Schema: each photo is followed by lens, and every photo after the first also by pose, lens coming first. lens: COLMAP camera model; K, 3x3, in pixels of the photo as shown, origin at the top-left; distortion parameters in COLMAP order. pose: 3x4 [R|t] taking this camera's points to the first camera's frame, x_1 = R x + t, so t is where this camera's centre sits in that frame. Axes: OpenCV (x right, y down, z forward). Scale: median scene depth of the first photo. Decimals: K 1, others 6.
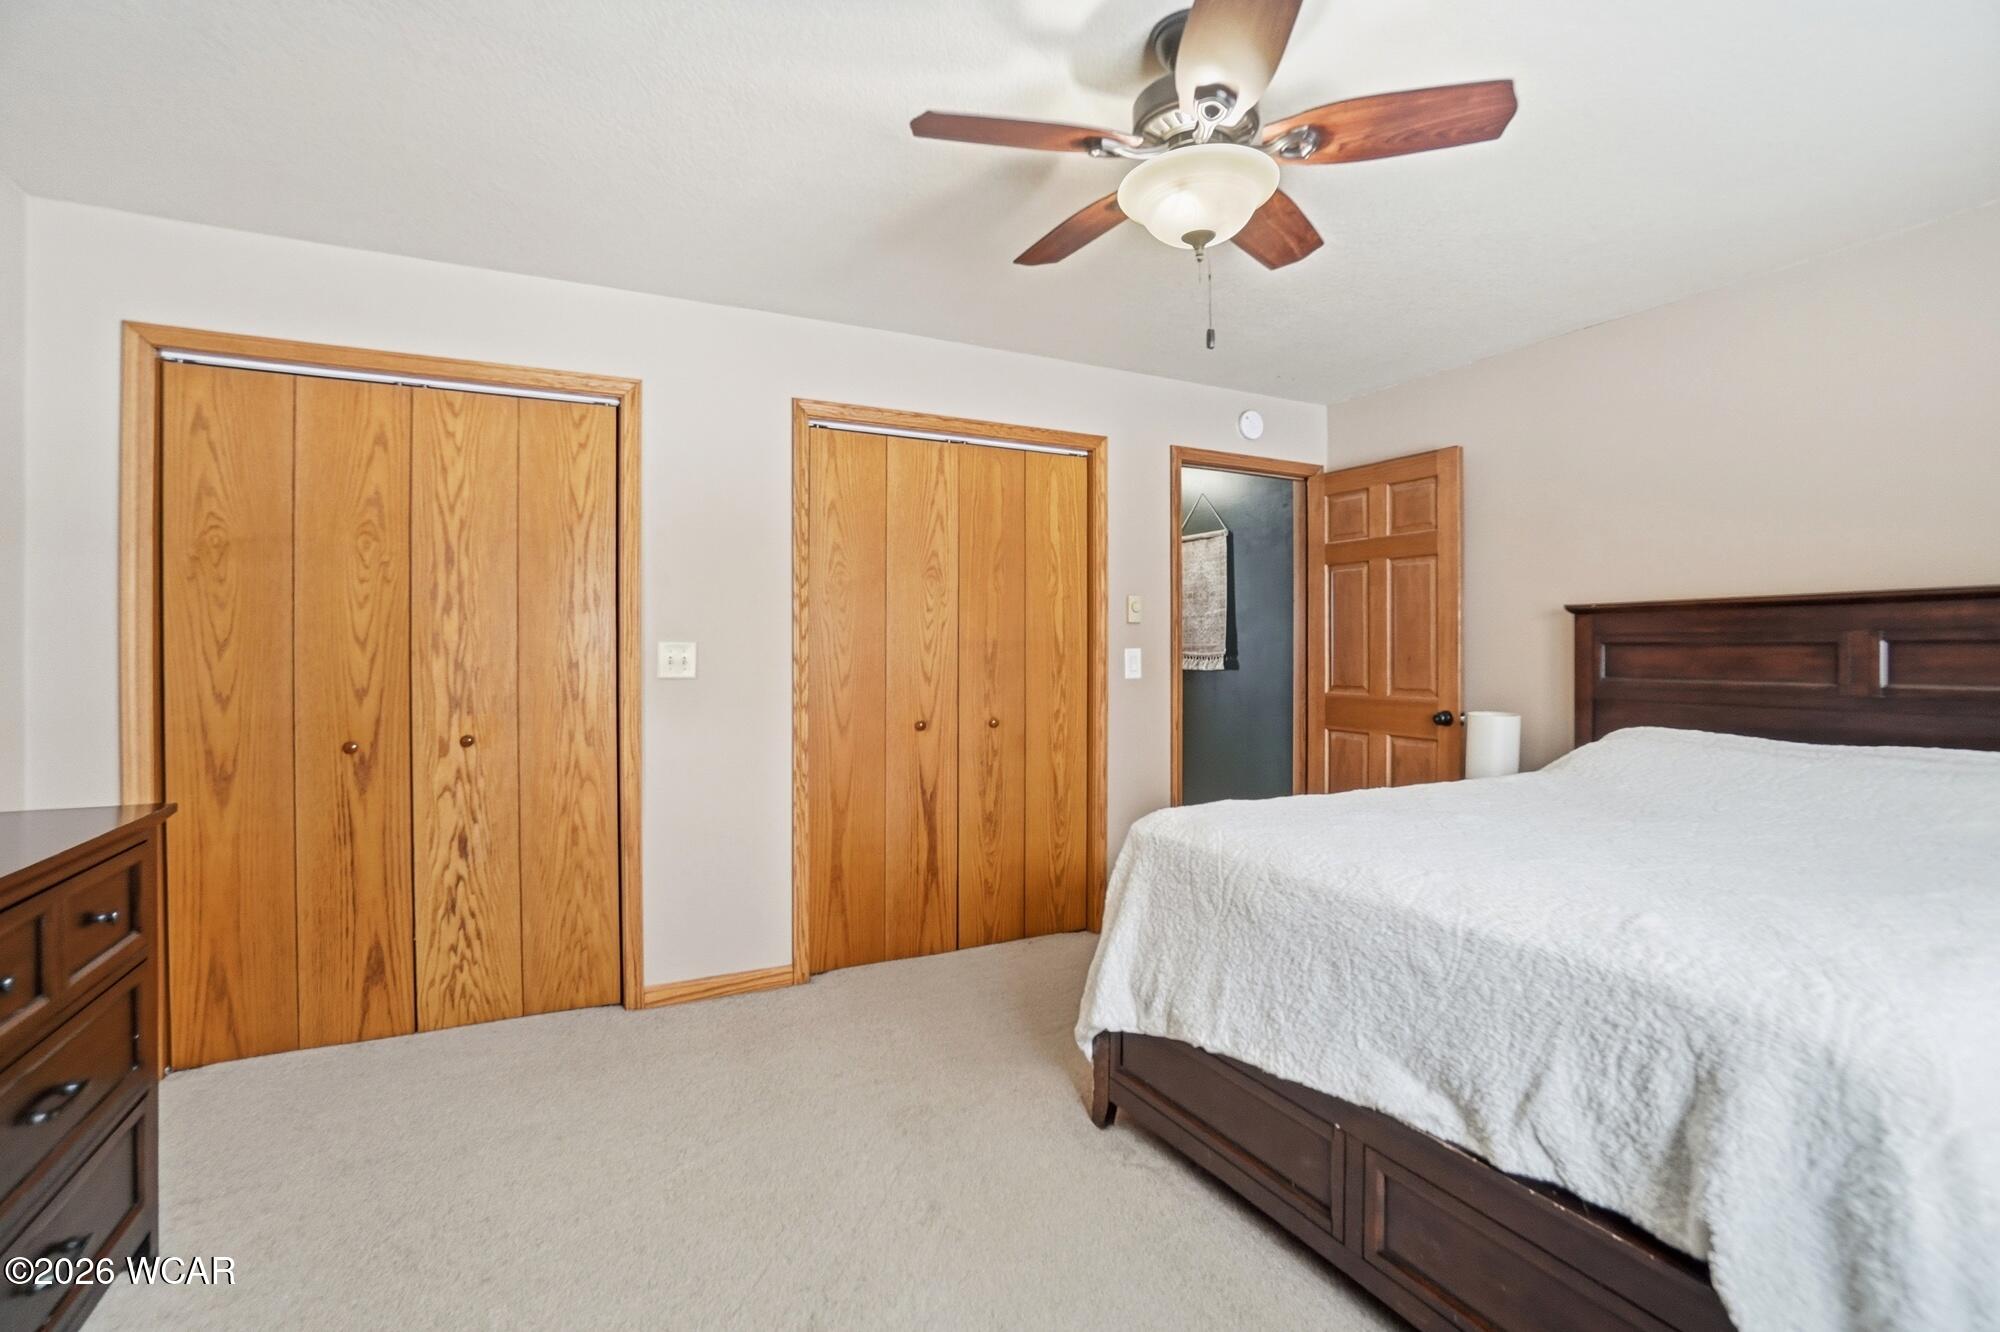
lens RADIAL K [[914.9, 0, 1000.6], [0, 914.9, 652.6], [0, 0, 1]] dist [-0.025417, 0.000326]
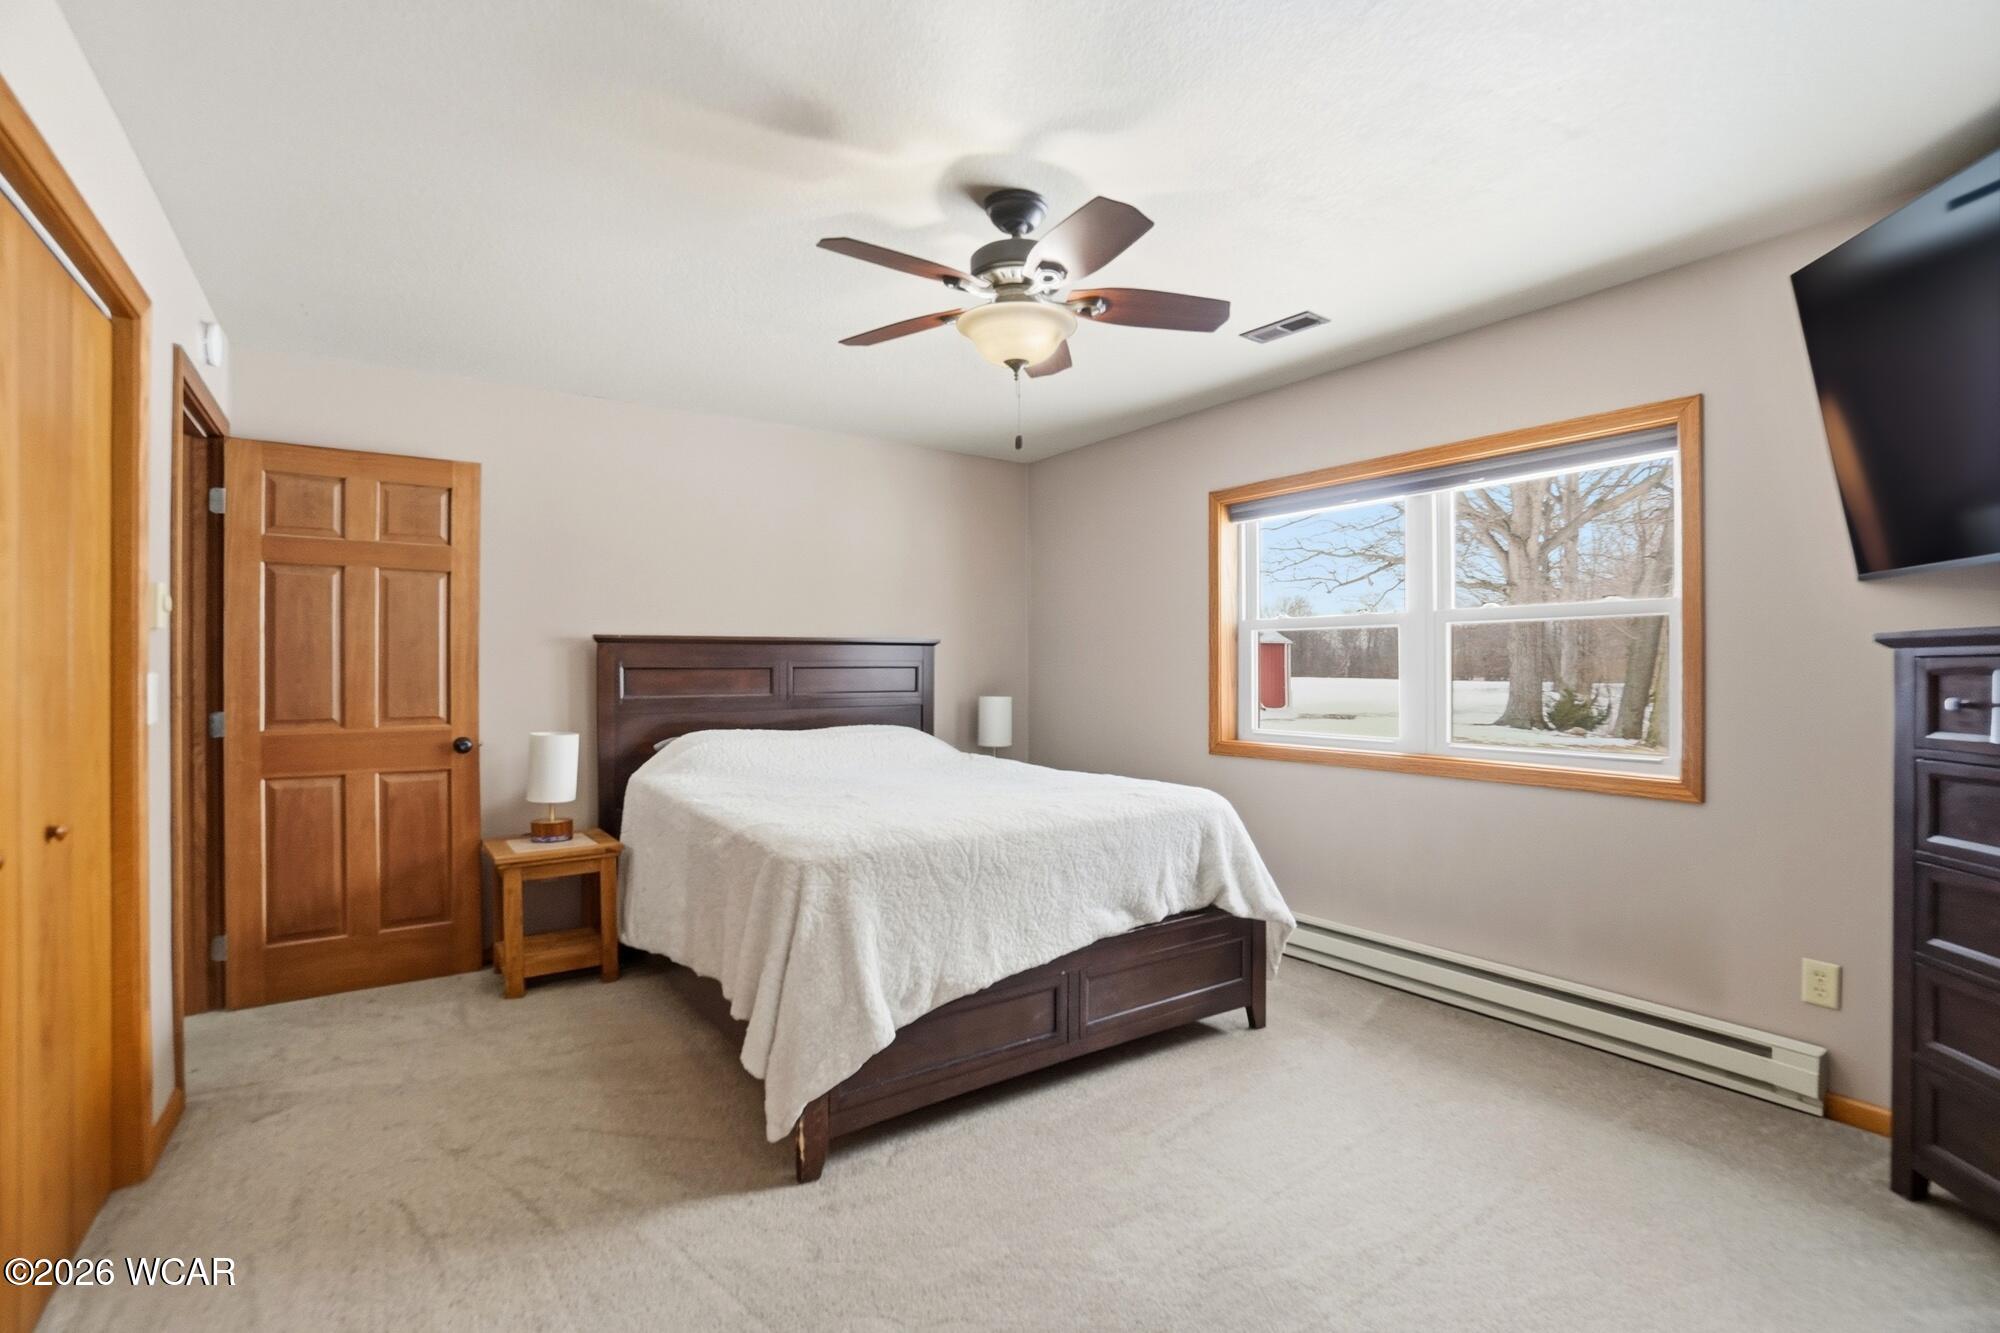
lens RADIAL K [[894.3, 0, 994.0], [0, 894.3, 672.1], [0, 0, 1]] dist [-0.040227, 0.000473]
pose [[-0.120846, -0.002561, 0.992668, -0.647404], [0.005290, 0.999981, 0.003224, -0.005838], [-0.992657, 0.005641, -0.120830, 0.728812]]
